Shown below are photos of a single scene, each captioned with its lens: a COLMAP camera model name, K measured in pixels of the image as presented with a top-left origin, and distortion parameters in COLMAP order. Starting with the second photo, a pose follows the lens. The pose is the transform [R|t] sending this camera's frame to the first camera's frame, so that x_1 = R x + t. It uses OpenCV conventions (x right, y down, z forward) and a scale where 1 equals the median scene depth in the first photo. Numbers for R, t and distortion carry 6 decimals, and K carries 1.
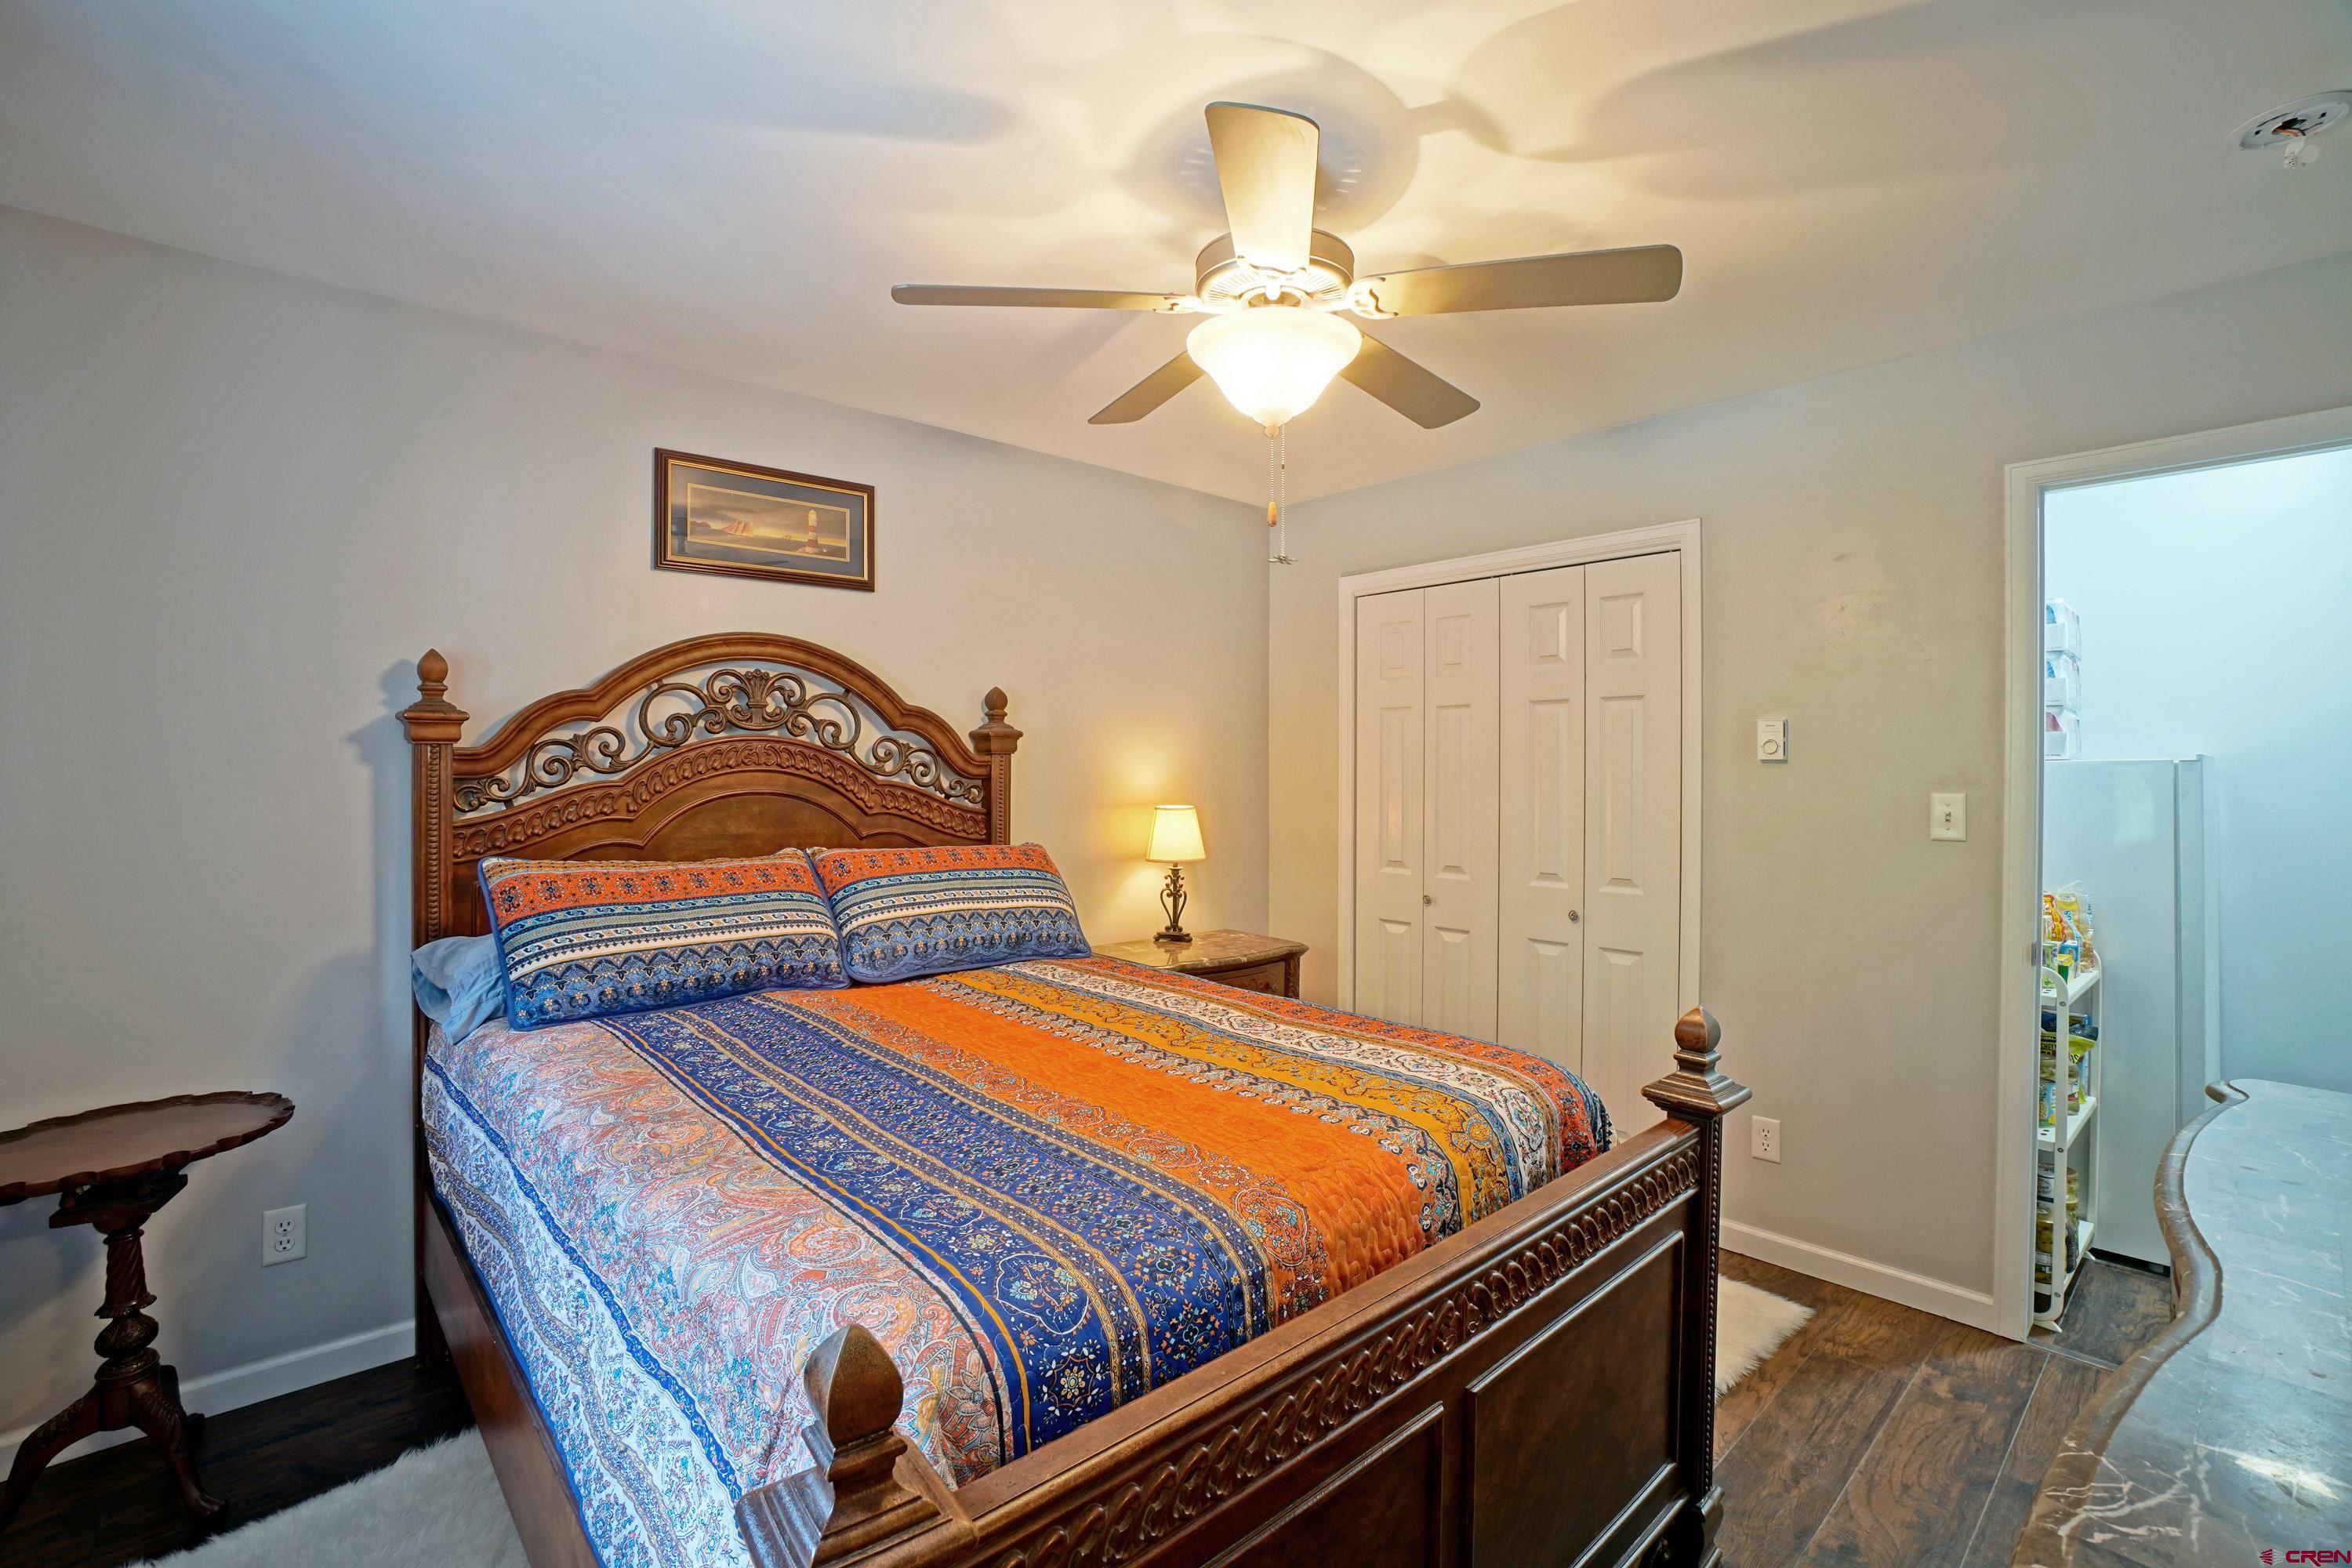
lens RADIAL K [[1039.8, 0, 1167.0], [0, 1039.8, 767.4], [0, 0, 1]] dist [-0.062916, 0.023703]
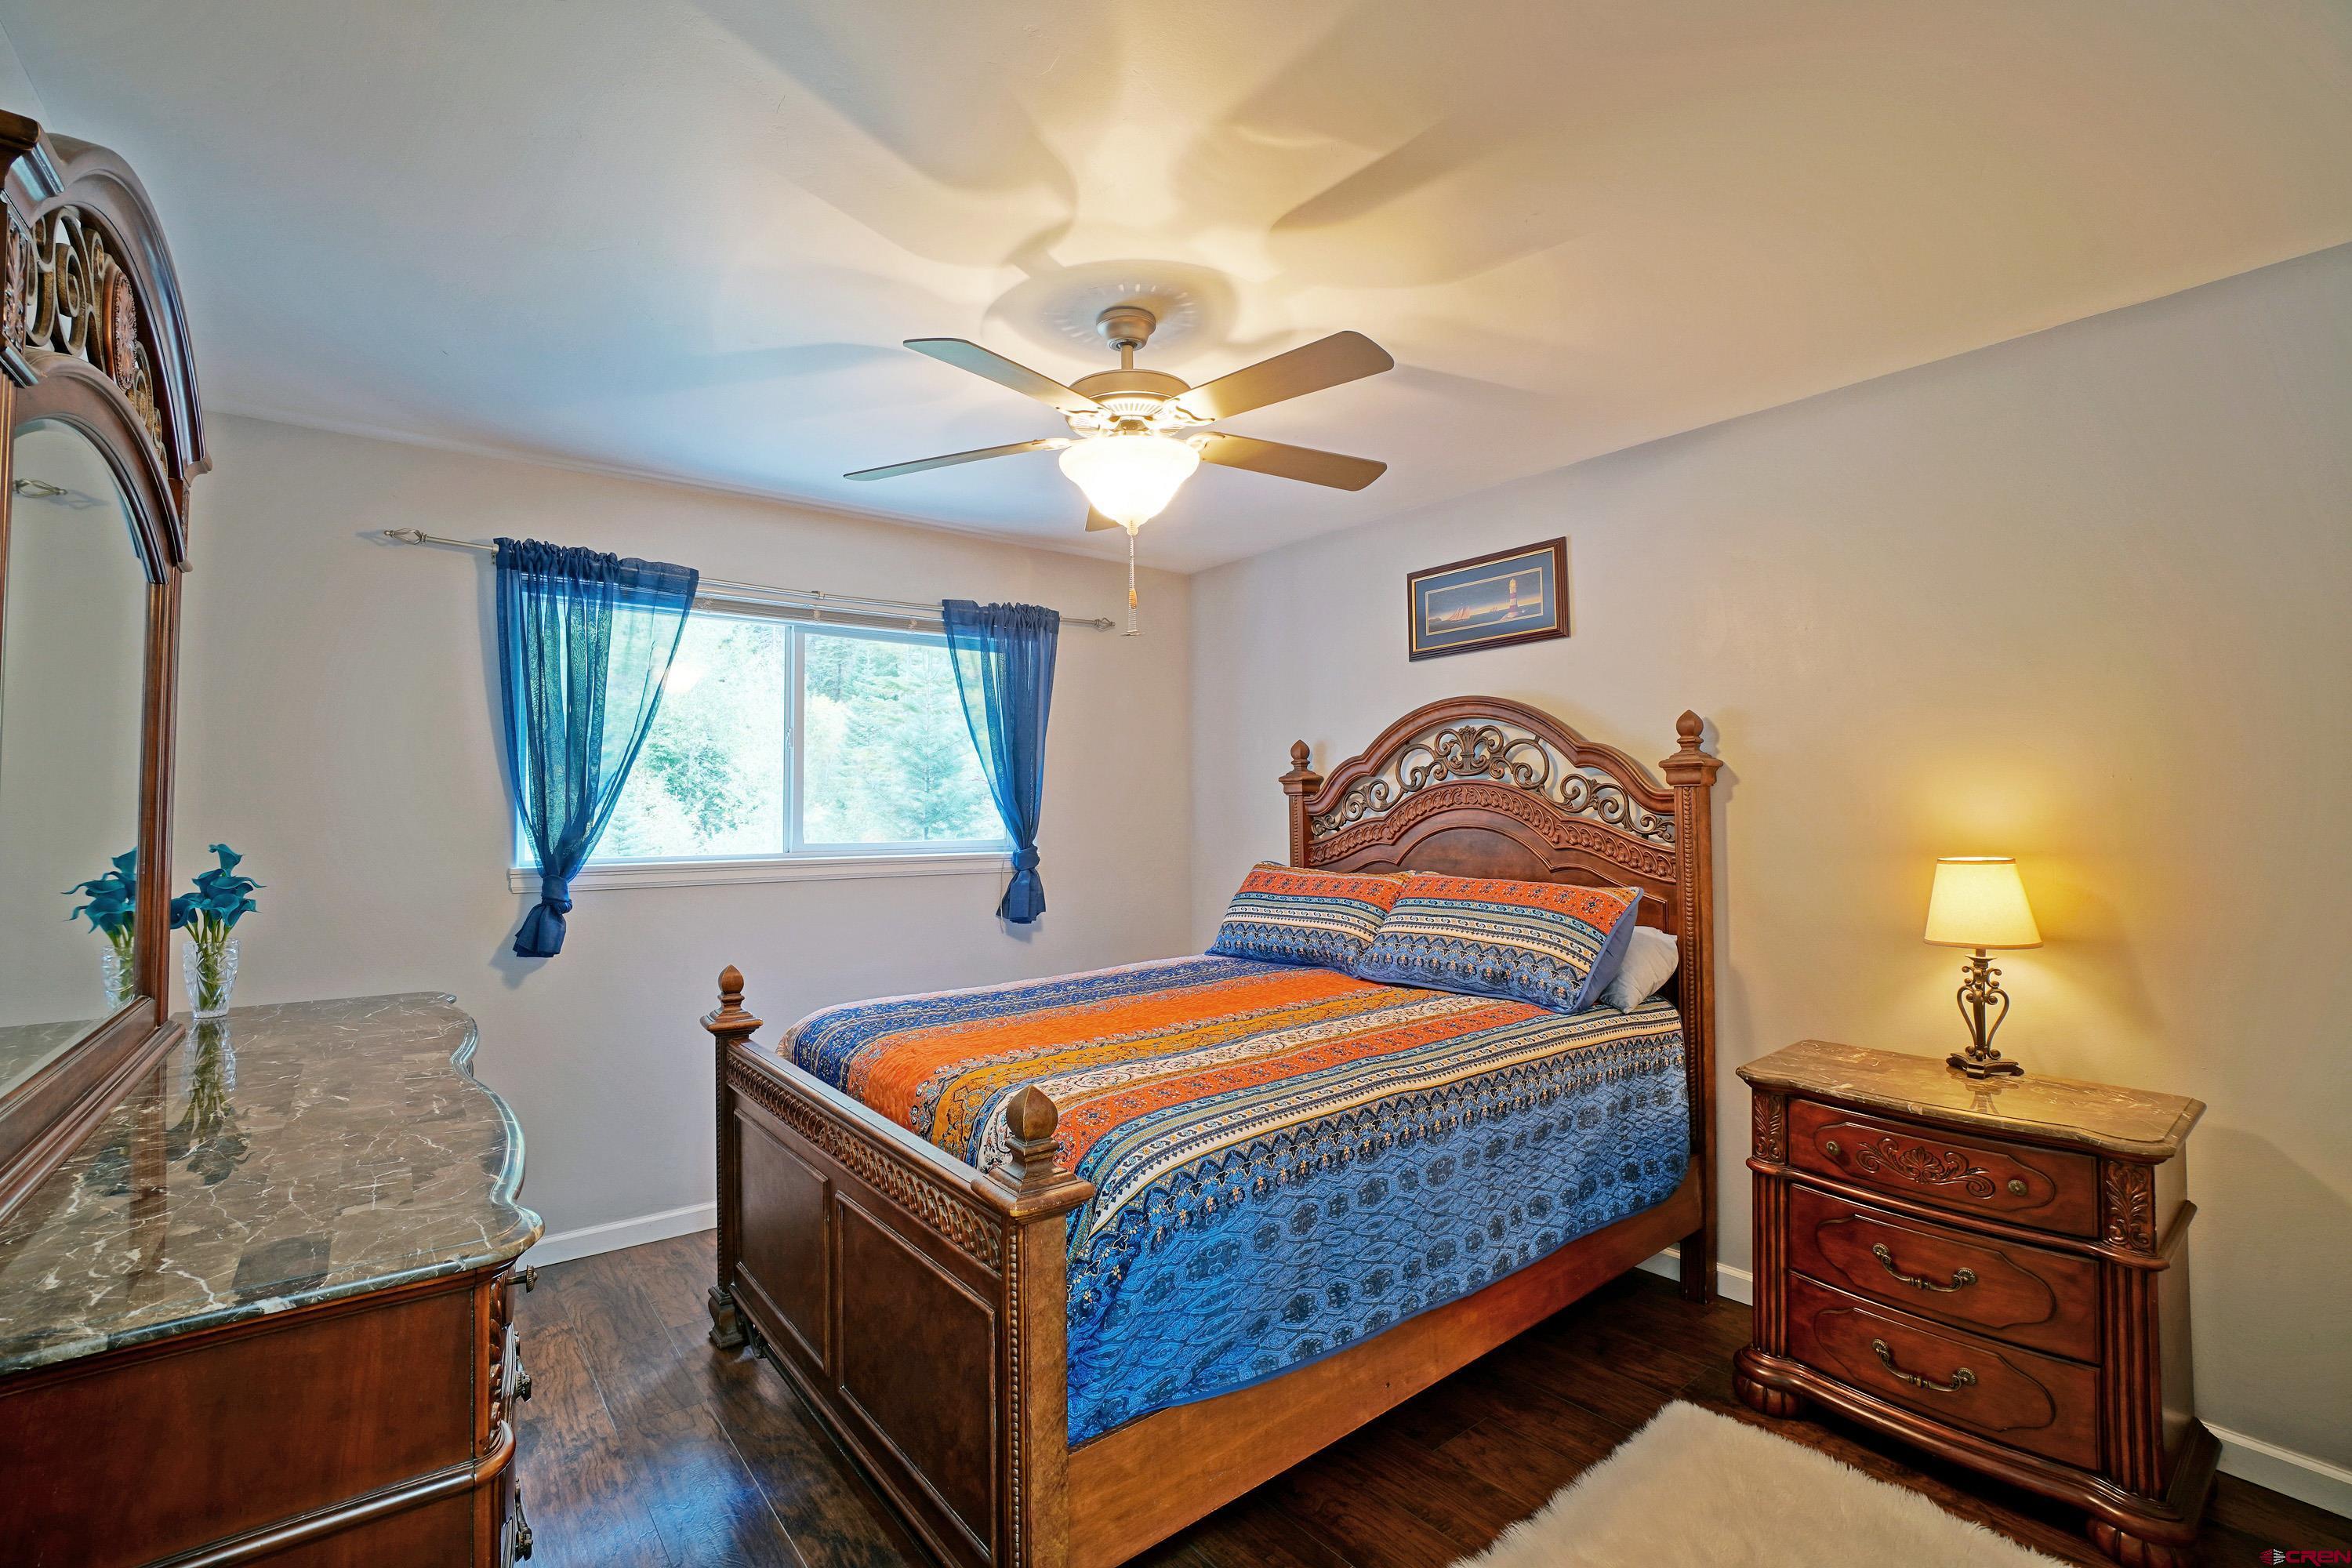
lens RADIAL K [[1039.8, 0, 1167.0], [0, 1039.8, 767.4], [0, 0, 1]] dist [-0.062916, 0.023703]
pose [[-0.051088, -0.046913, -0.997592, 0.805426], [0.010043, 0.998821, -0.047485, 0.008529], [0.998644, -0.012445, -0.050557, 0.673437]]
